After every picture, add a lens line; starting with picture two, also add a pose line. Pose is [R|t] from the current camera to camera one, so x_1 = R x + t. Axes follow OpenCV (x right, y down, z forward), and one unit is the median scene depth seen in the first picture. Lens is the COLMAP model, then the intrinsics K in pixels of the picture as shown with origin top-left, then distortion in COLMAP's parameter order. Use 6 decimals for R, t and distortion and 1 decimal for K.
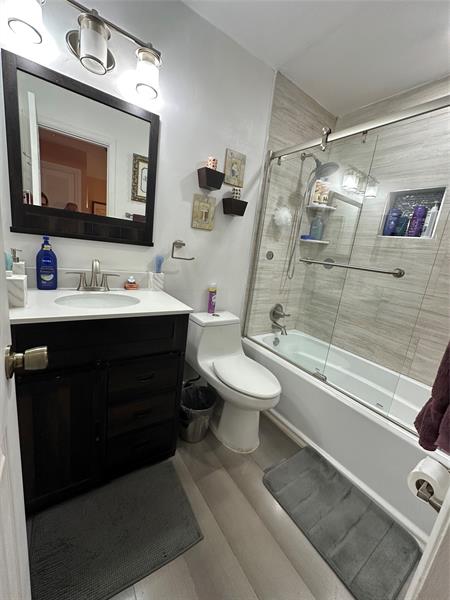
lens RADIAL K [[239.9, 0, 225.7], [0, 239.9, 300.2], [0, 0, 1]] dist [0.000537, 0.000365]
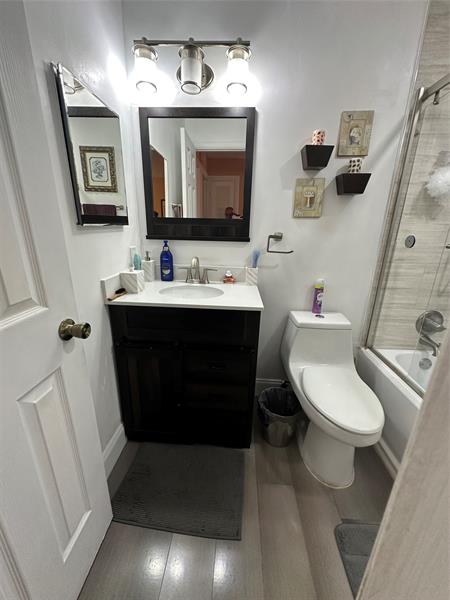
lens RADIAL K [[239.9, 0, 224.8], [0, 239.9, 300.2], [0, 0, 1]] dist [0.000537, 0.000365]
pose [[0.785638, 0.080047, -0.613486, 0.241969], [-0.061485, 0.996788, 0.051322, -0.020006], [0.615623, -0.002601, 0.788036, 0.121596]]
